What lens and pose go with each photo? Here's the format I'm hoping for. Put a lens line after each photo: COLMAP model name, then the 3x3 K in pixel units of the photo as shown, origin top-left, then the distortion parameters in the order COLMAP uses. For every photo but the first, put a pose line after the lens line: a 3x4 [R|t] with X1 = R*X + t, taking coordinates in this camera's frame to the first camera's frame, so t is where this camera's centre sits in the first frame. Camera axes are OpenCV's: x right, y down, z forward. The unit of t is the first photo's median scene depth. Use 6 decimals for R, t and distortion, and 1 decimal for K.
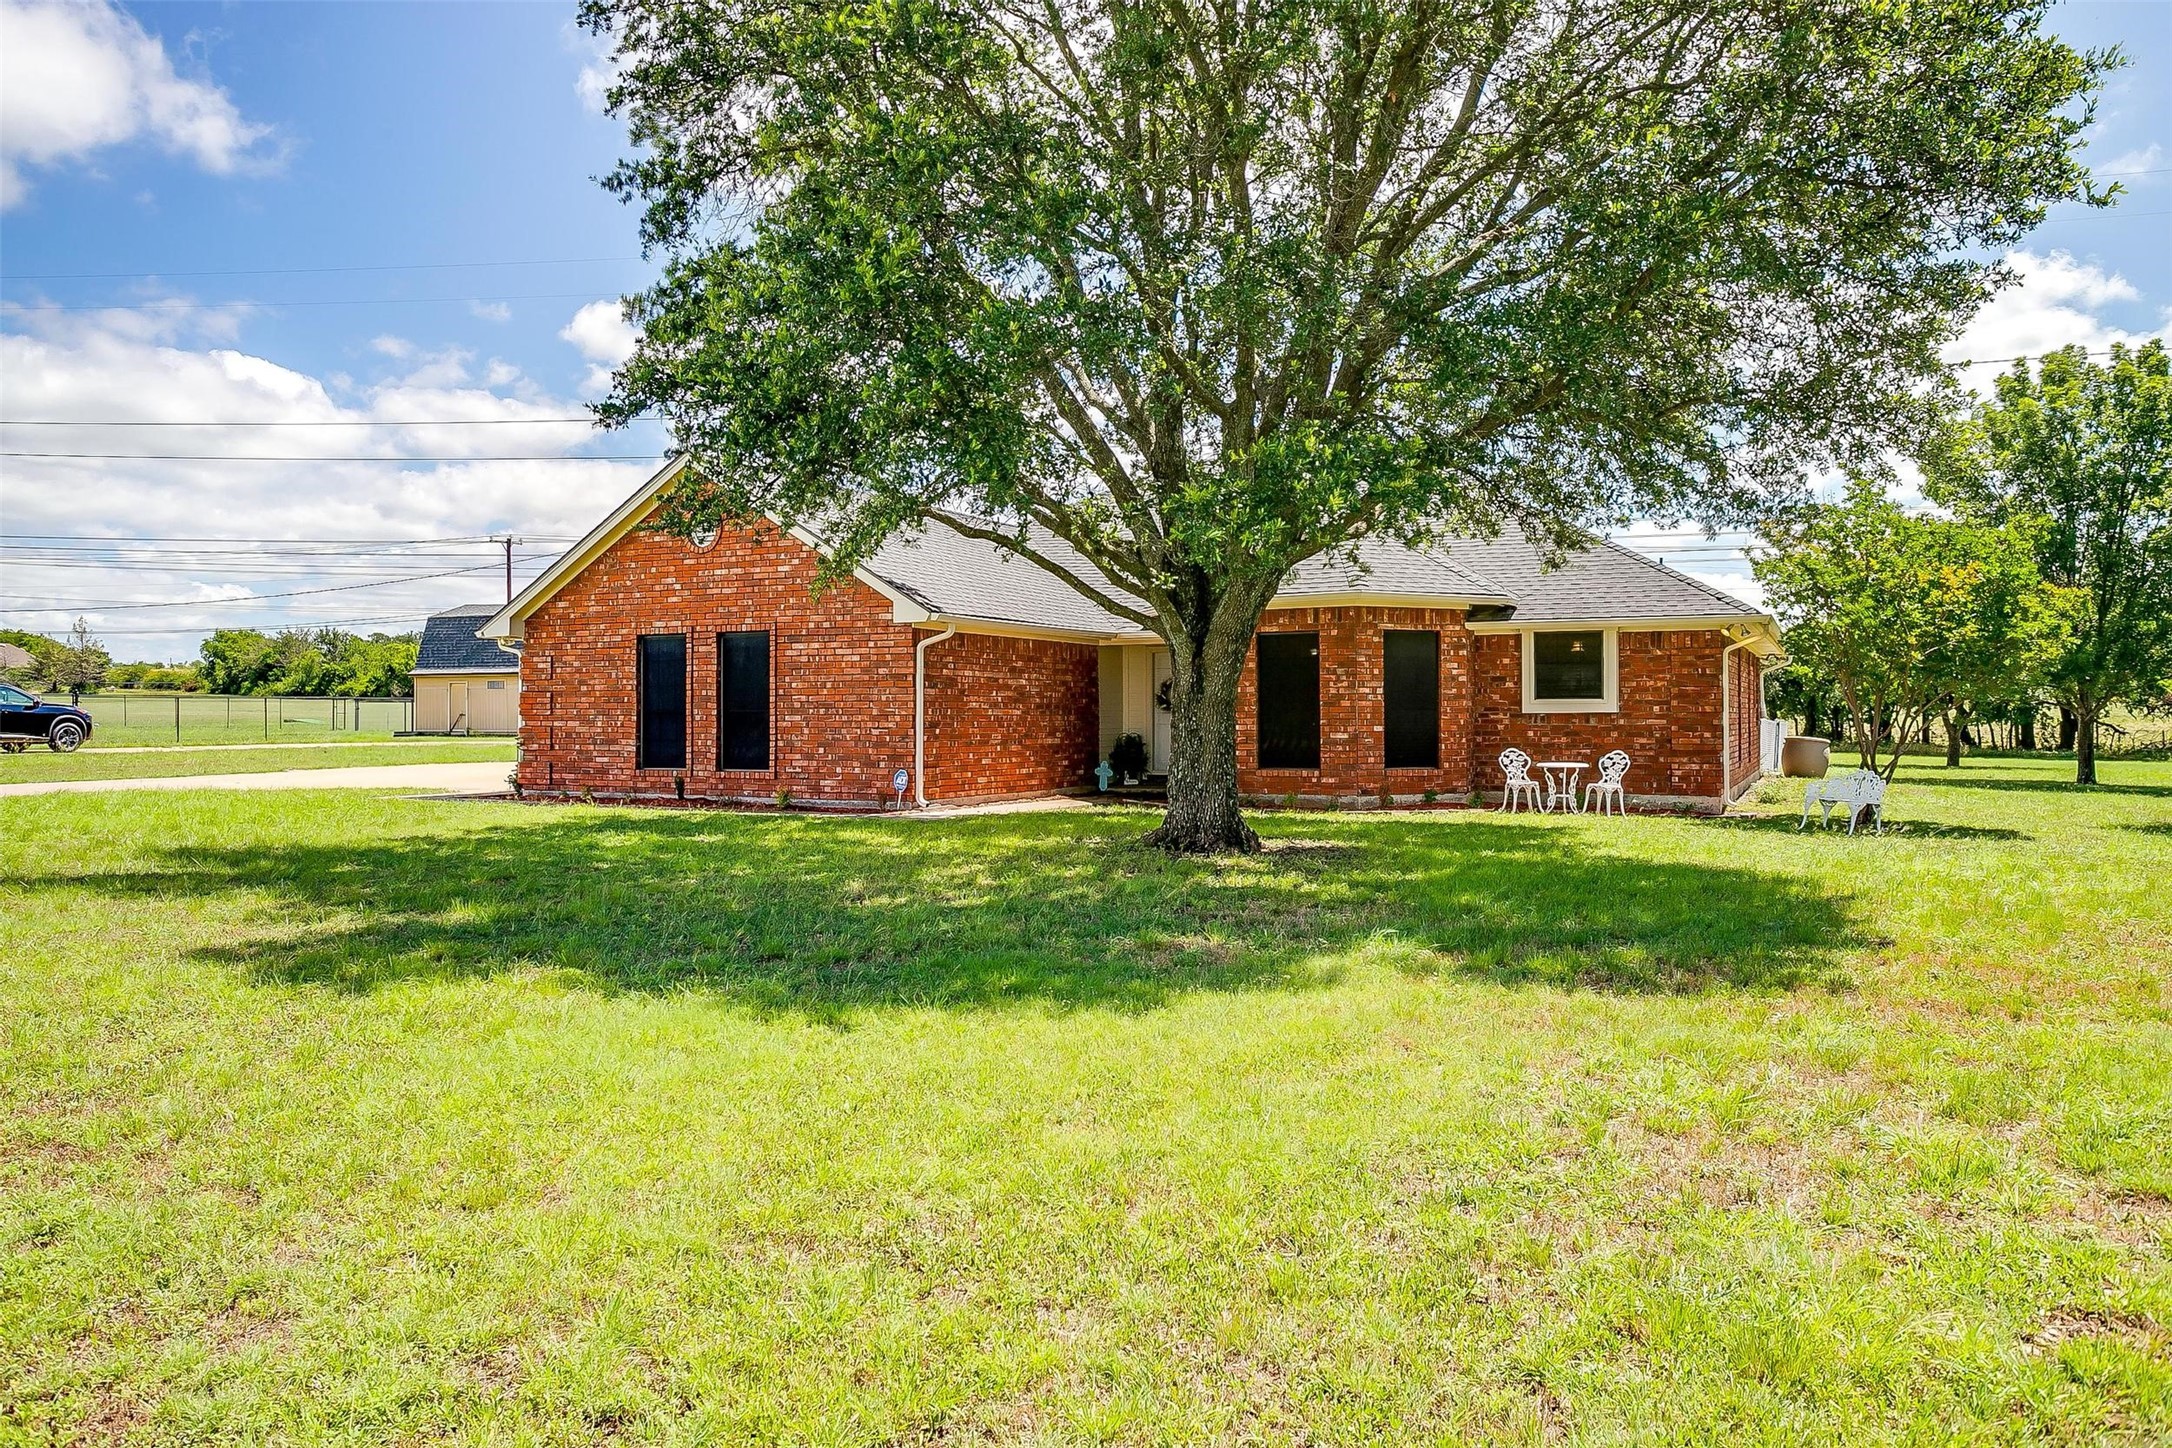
lens RADIAL K [[1535.4, 0, 1082.2], [0, 1535.4, 722.8], [0, 0, 1]] dist [0.000992, 0.000141]
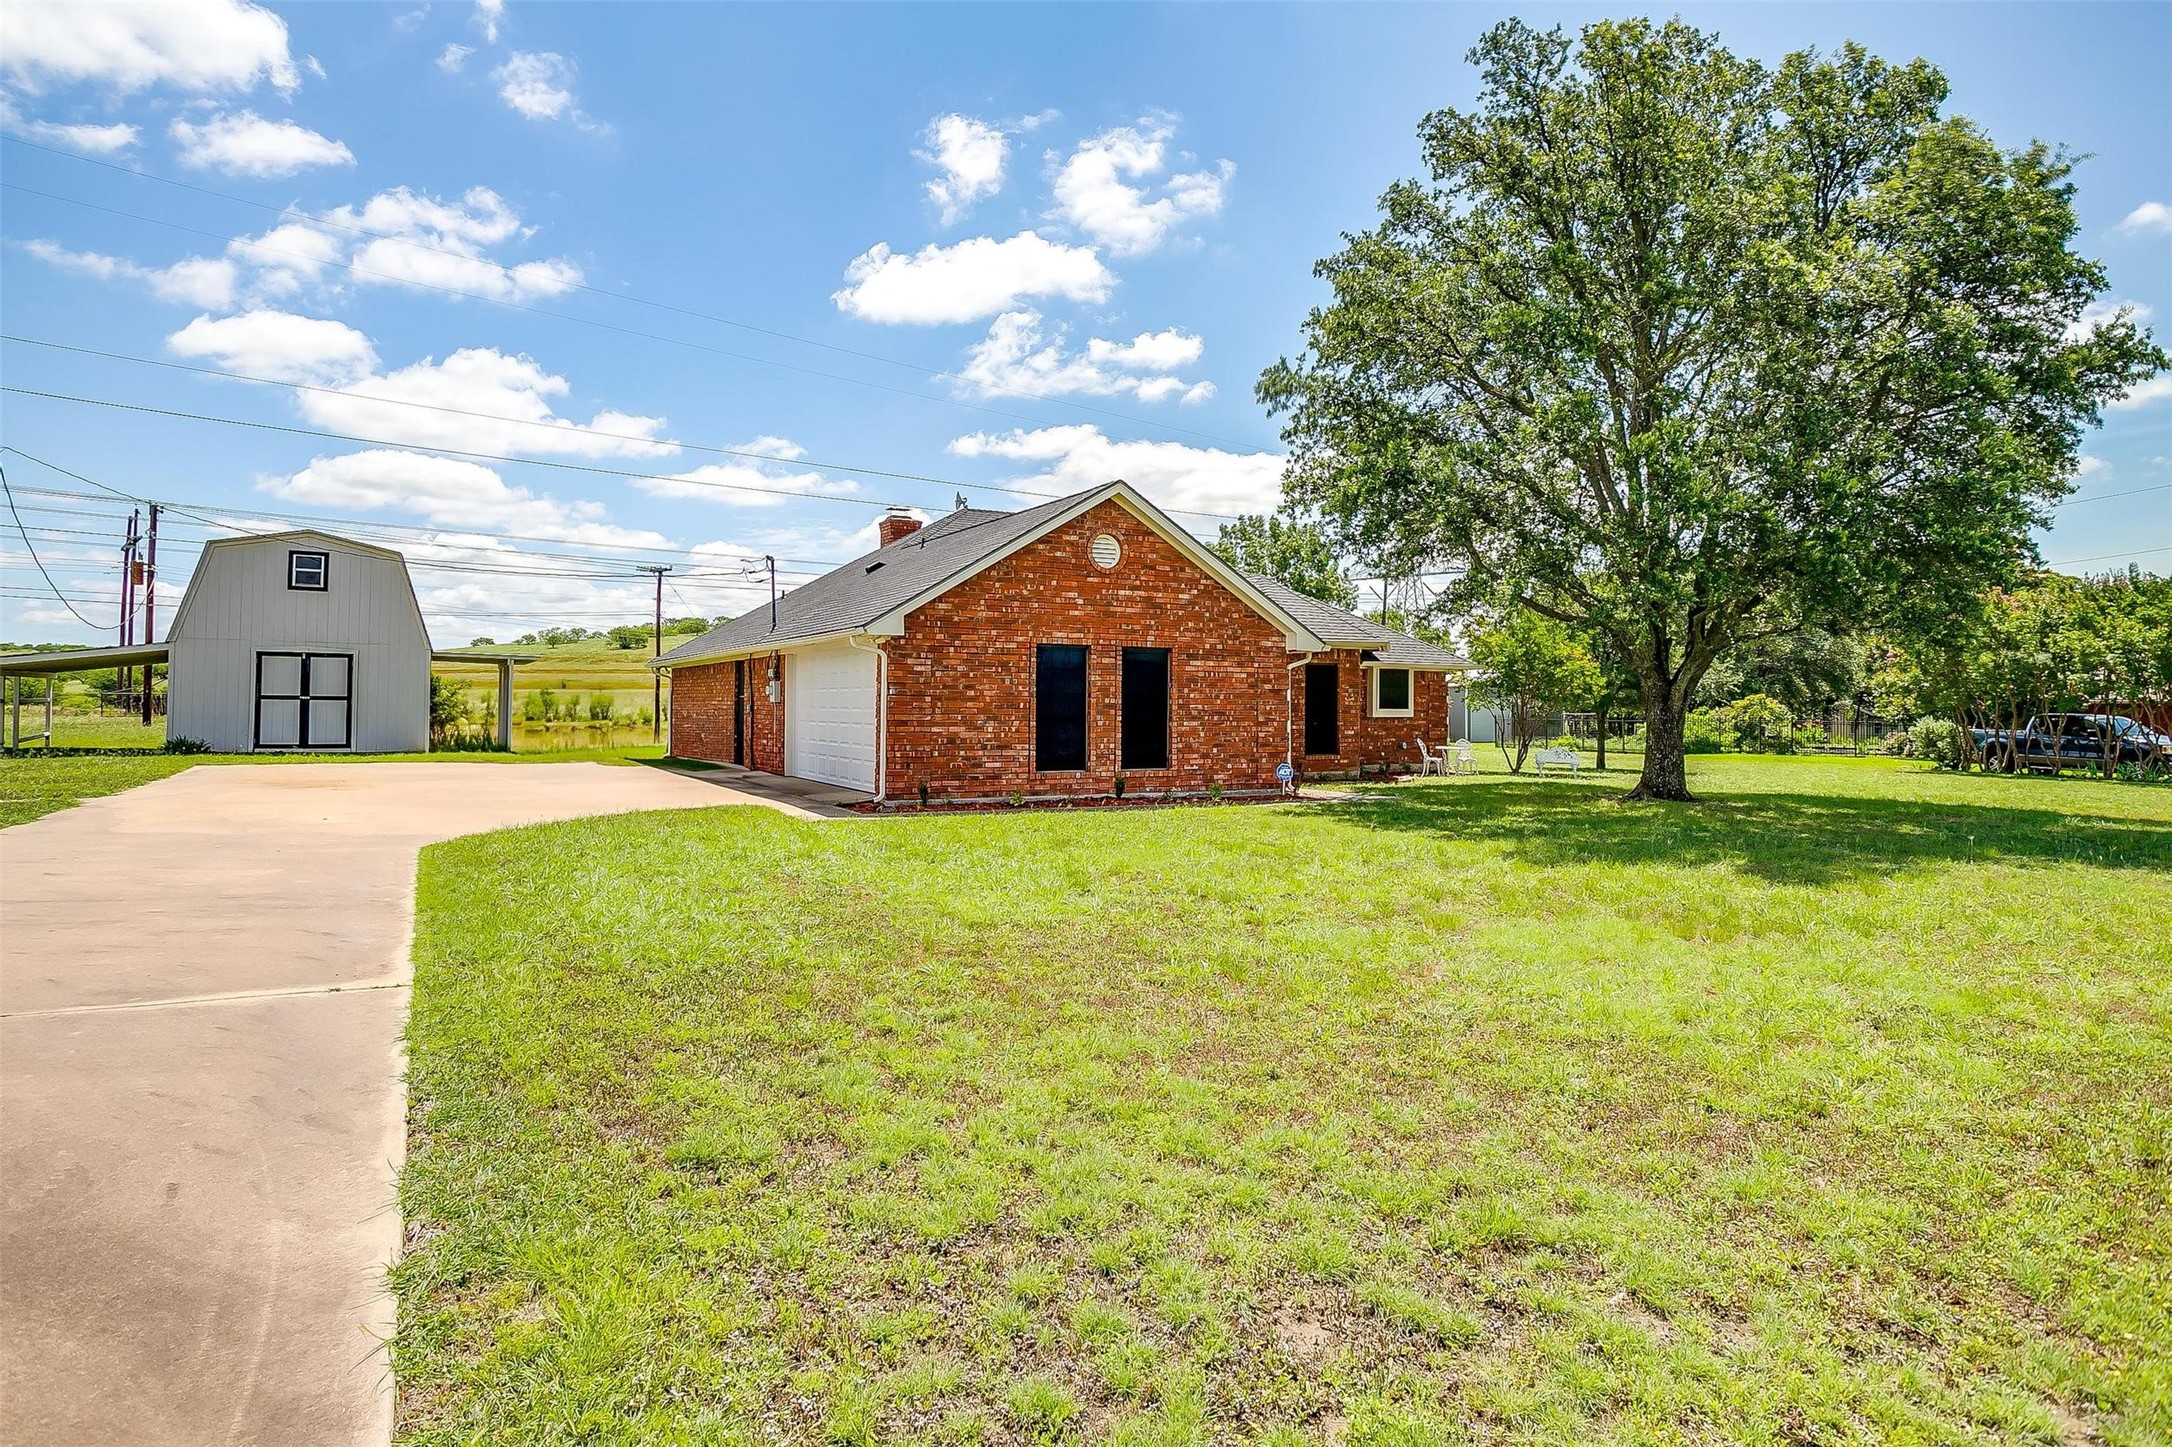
lens RADIAL K [[1181.3, 0, 1106.5], [0, 1181.3, 709.3], [0, 0, 1]] dist [-0.044682, -0.000839]
pose [[0.565158, 0.002763, 0.824978, -0.952917], [-0.006845, 0.999976, 0.001341, -0.014545], [-0.824954, -0.006405, 0.565164, 0.526248]]
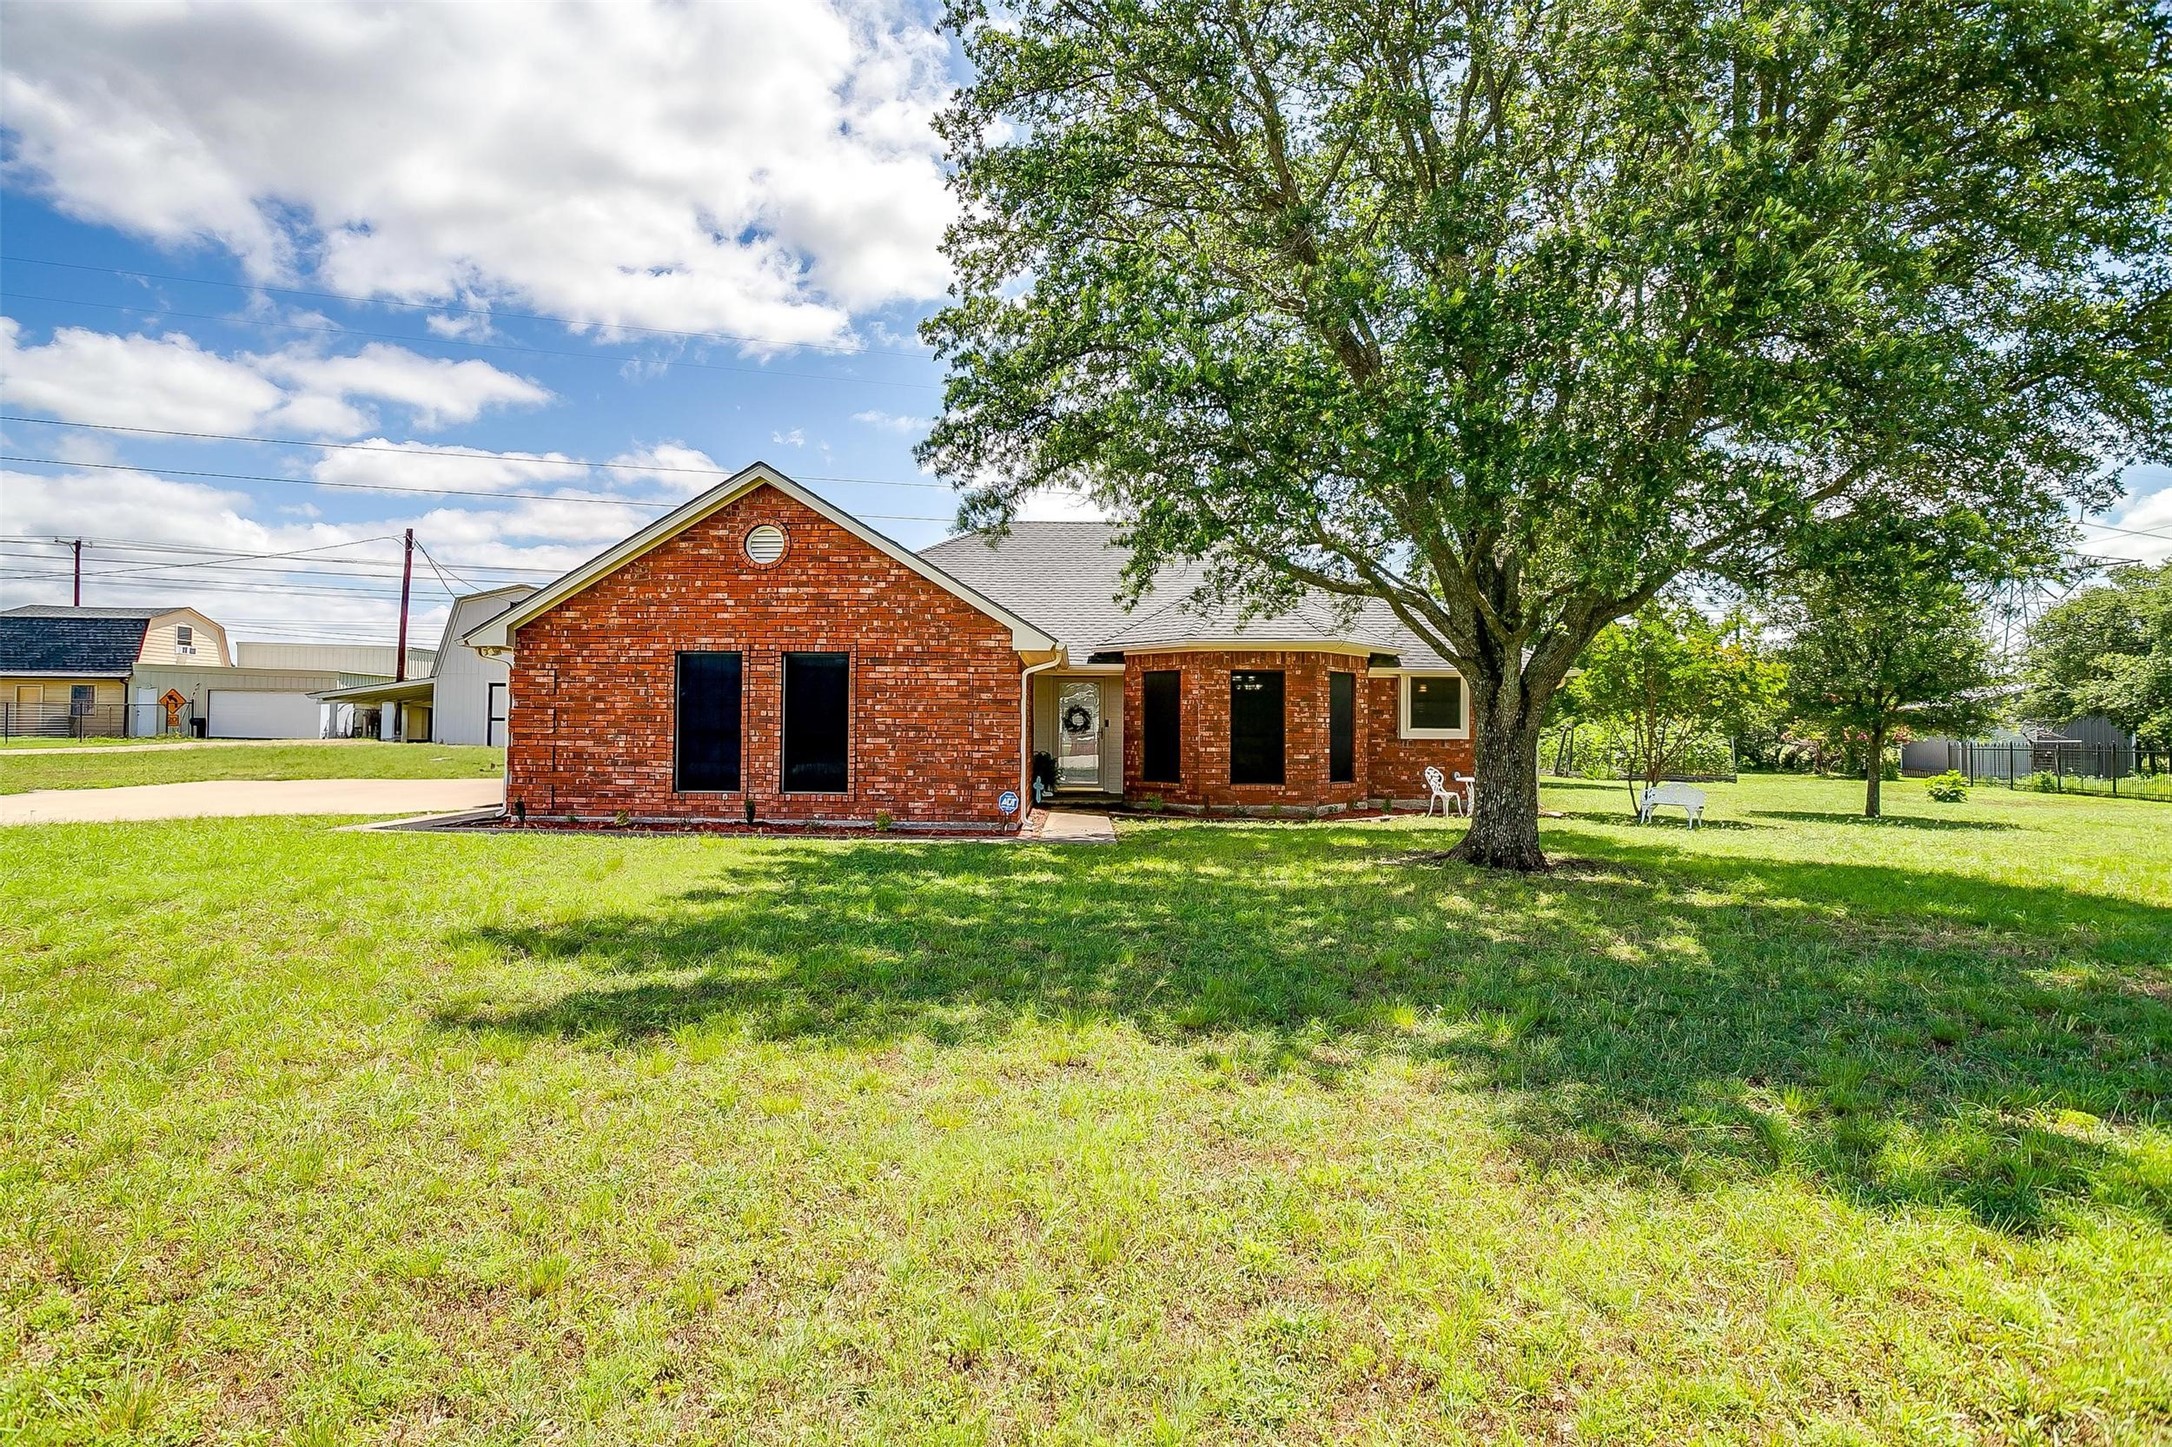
lens RADIAL K [[1119.6, 0, 1075.7], [0, 1119.6, 722.3], [0, 0, 1]] dist [-0.022725, 0.000593]
pose [[0.896729, 0.012054, 0.442416, -0.385570], [-0.009088, 0.999920, -0.008822, -0.009426], [-0.442487, 0.003890, 0.896766, 0.280410]]
